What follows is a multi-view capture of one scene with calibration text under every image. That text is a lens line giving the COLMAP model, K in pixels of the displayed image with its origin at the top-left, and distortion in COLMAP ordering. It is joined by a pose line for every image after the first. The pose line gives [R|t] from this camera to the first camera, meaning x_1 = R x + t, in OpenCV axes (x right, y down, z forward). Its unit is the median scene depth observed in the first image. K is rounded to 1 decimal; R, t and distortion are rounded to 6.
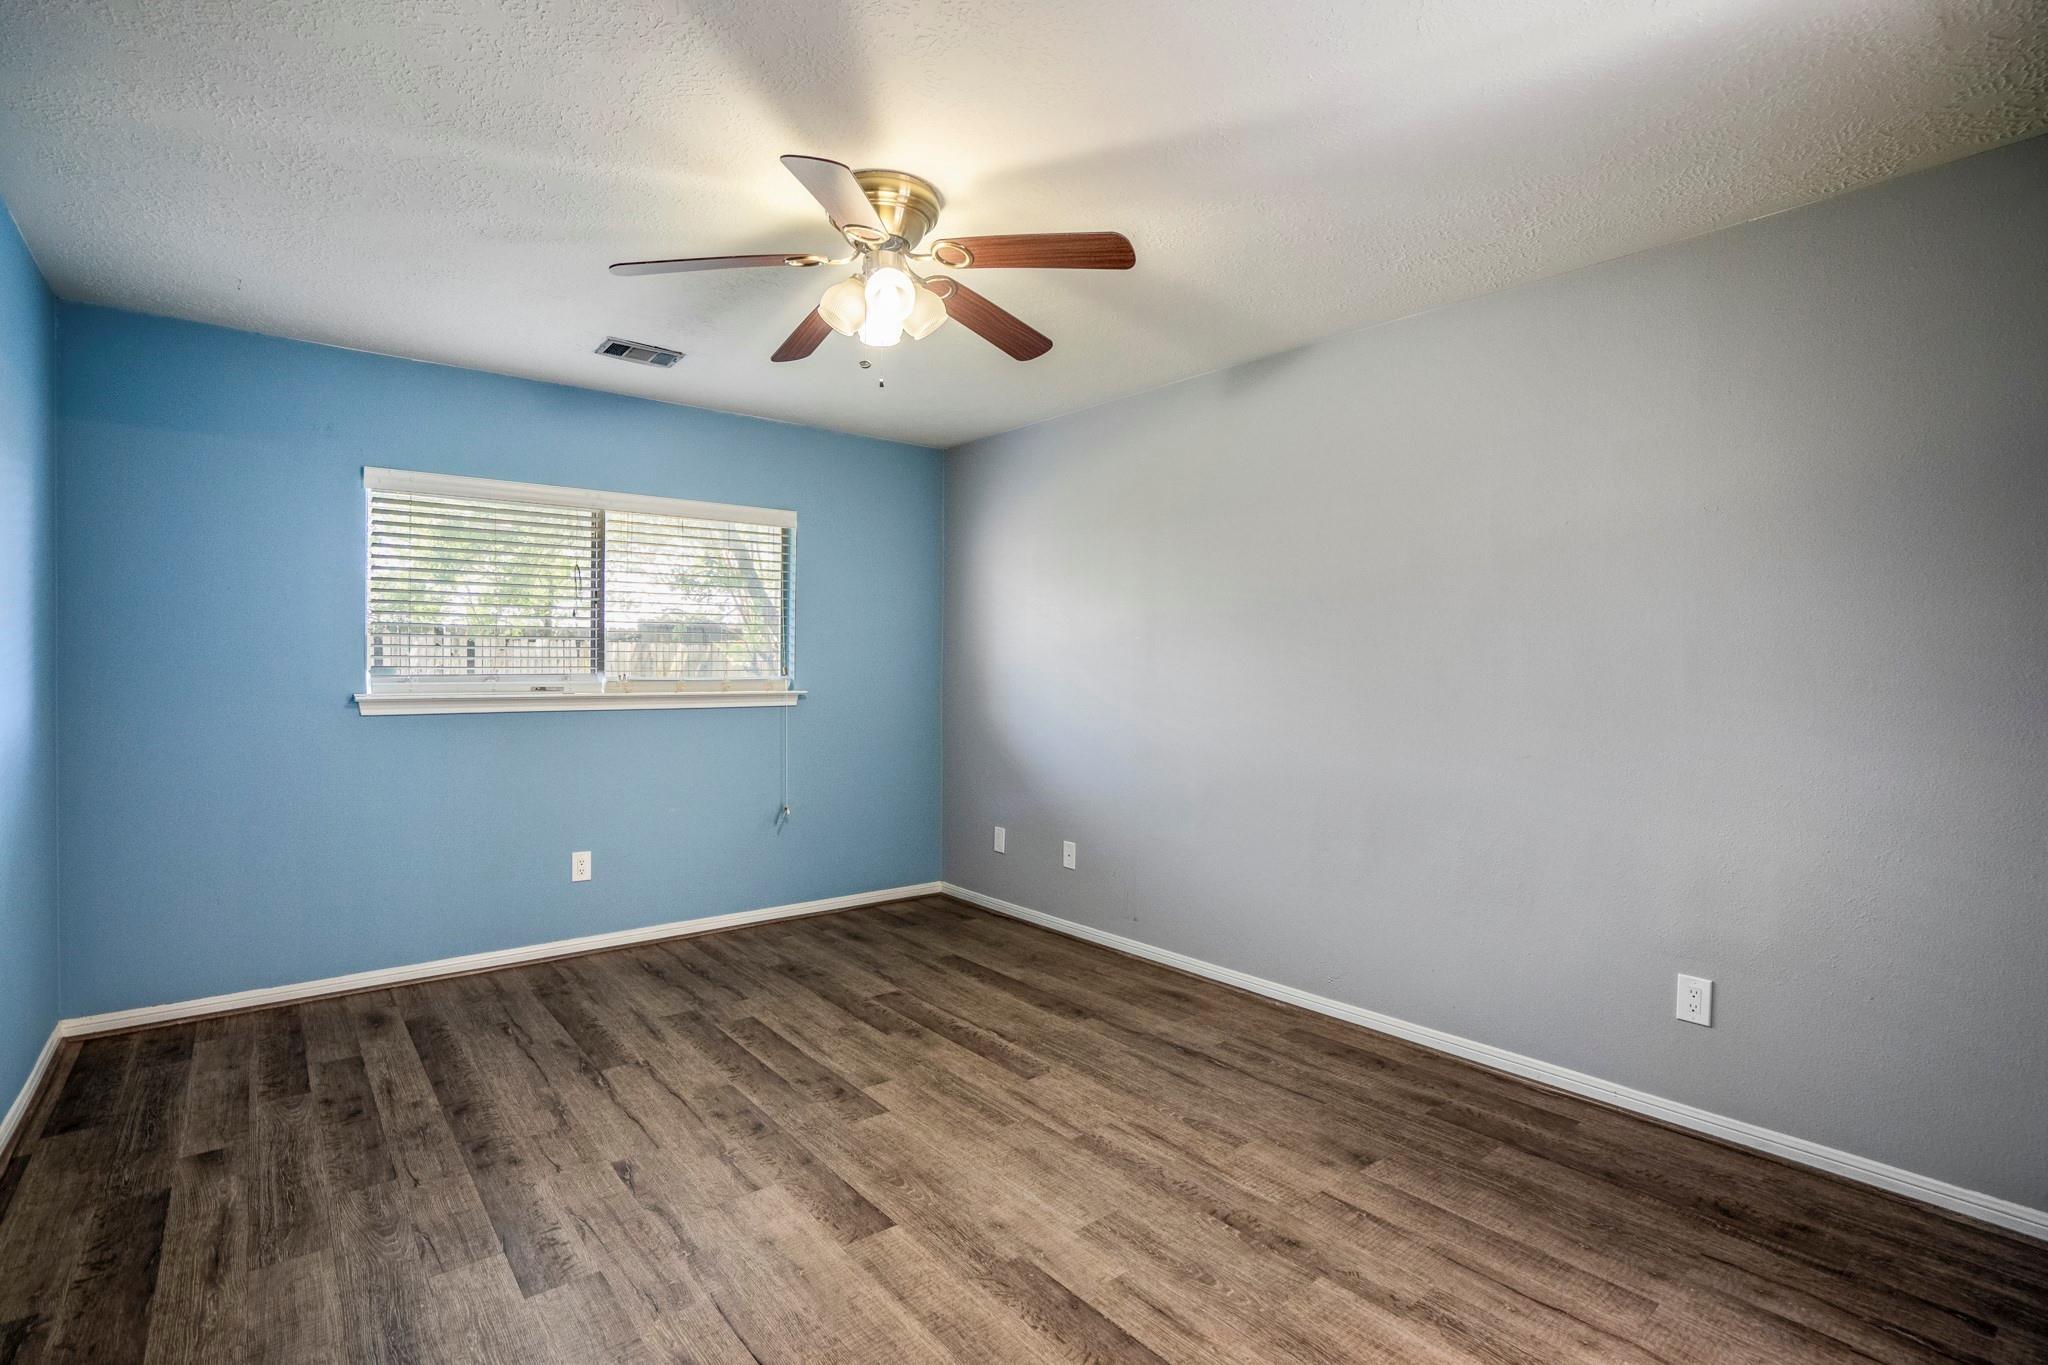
lens RADIAL K [[957.6, 0, 1013.0], [0, 957.6, 674.1], [0, 0, 1]] dist [-0.049966, 0.016968]
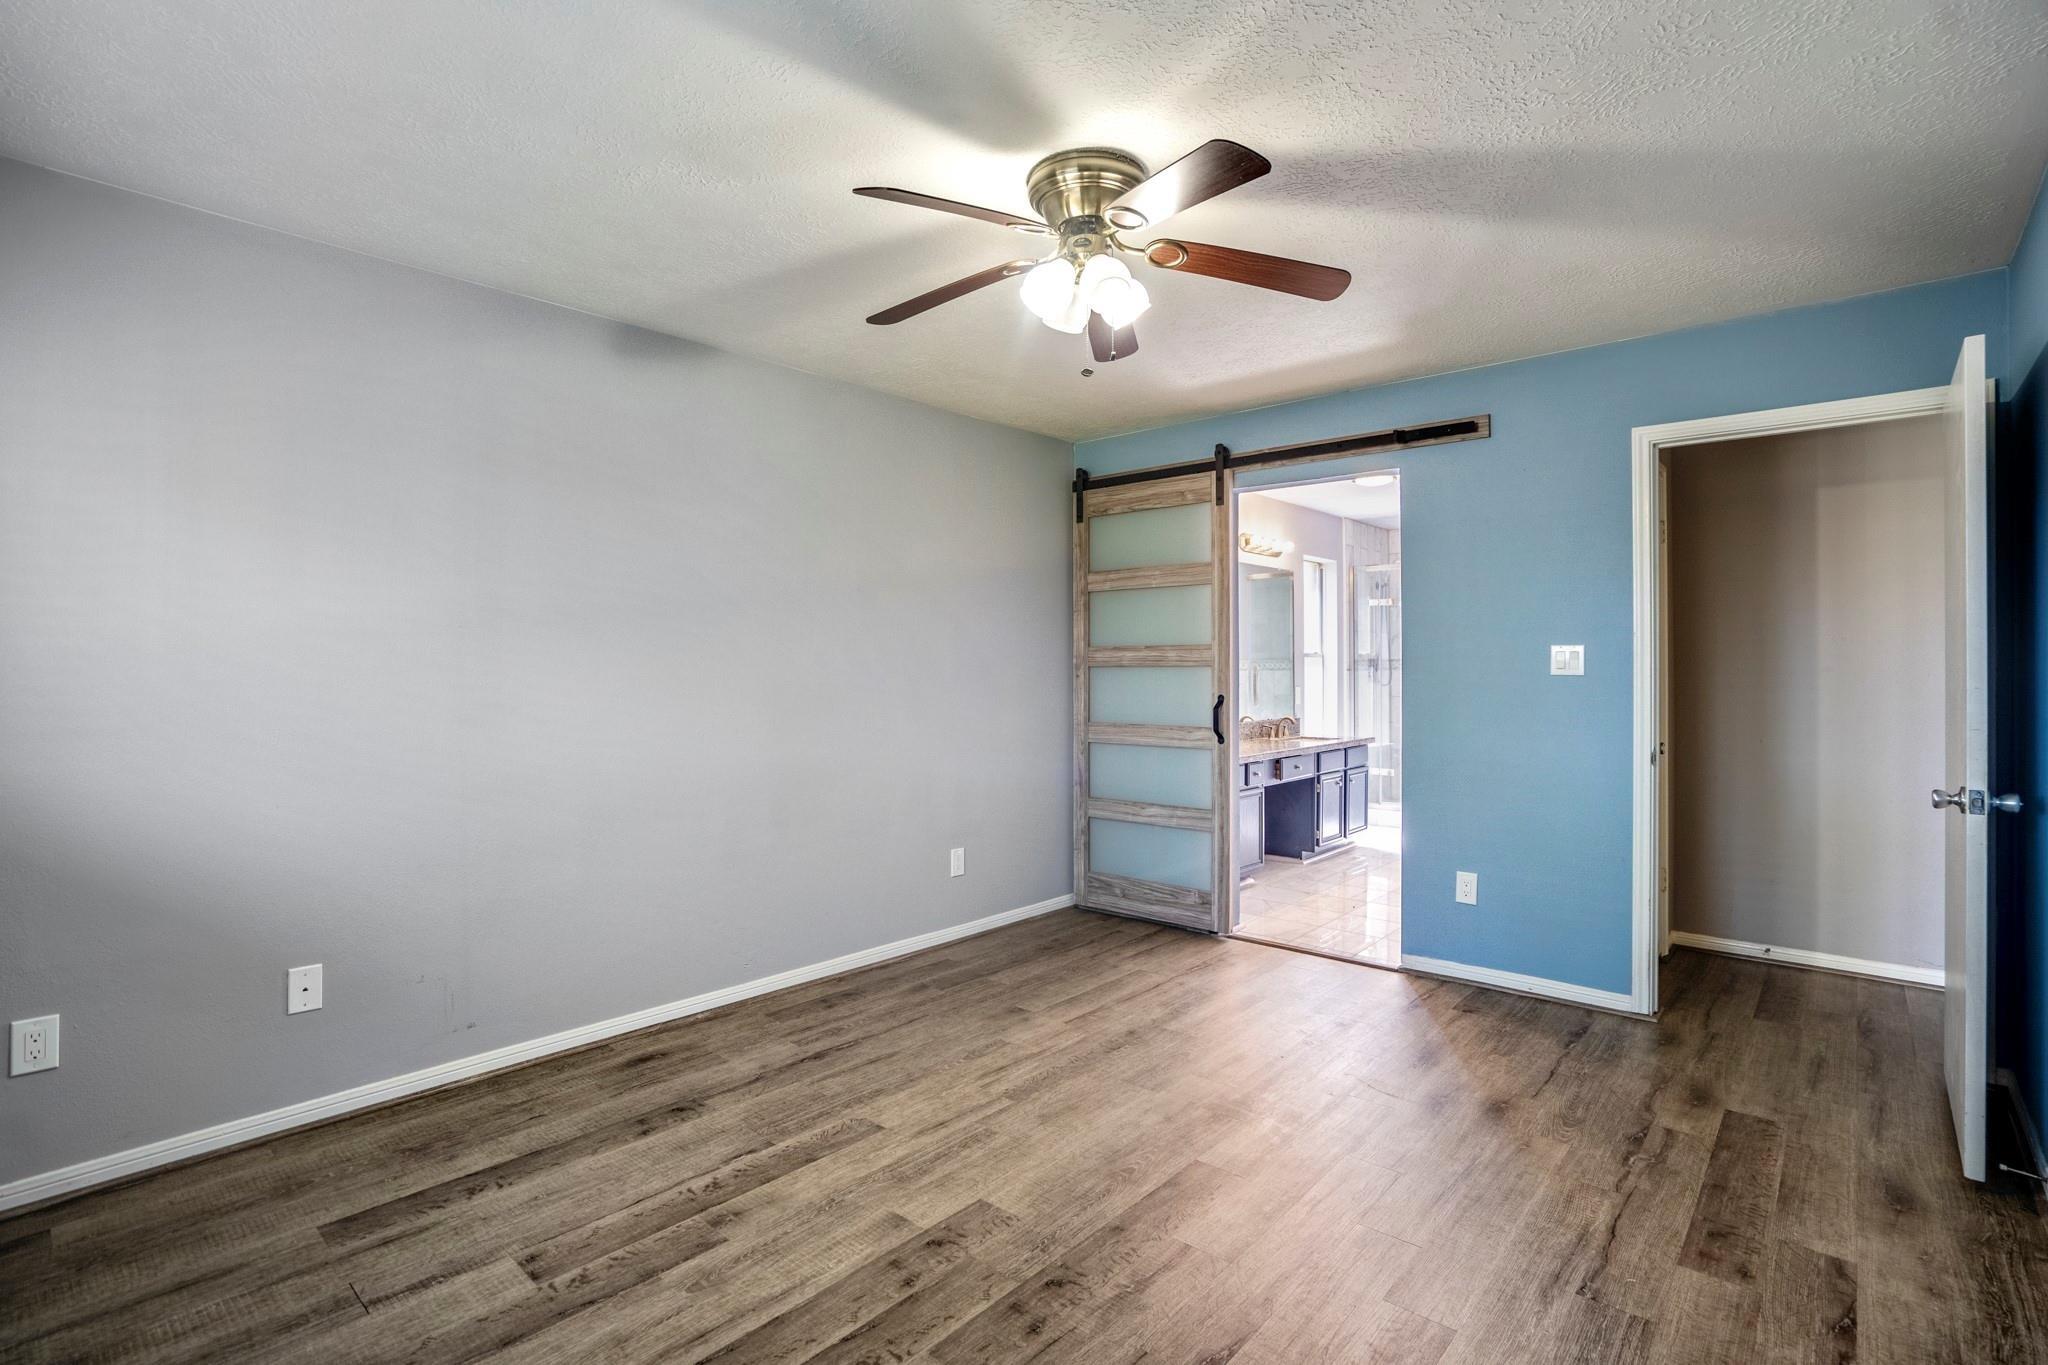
lens RADIAL K [[957.6, 0, 1037.5], [0, 957.6, 678.1], [0, 0, 1]] dist [-0.049966, 0.016968]
pose [[-0.165037, -0.014151, 0.986186, -0.871449], [0.004122, 0.999878, 0.015037, -0.010260], [-0.986279, 0.006547, -0.164958, 0.991319]]
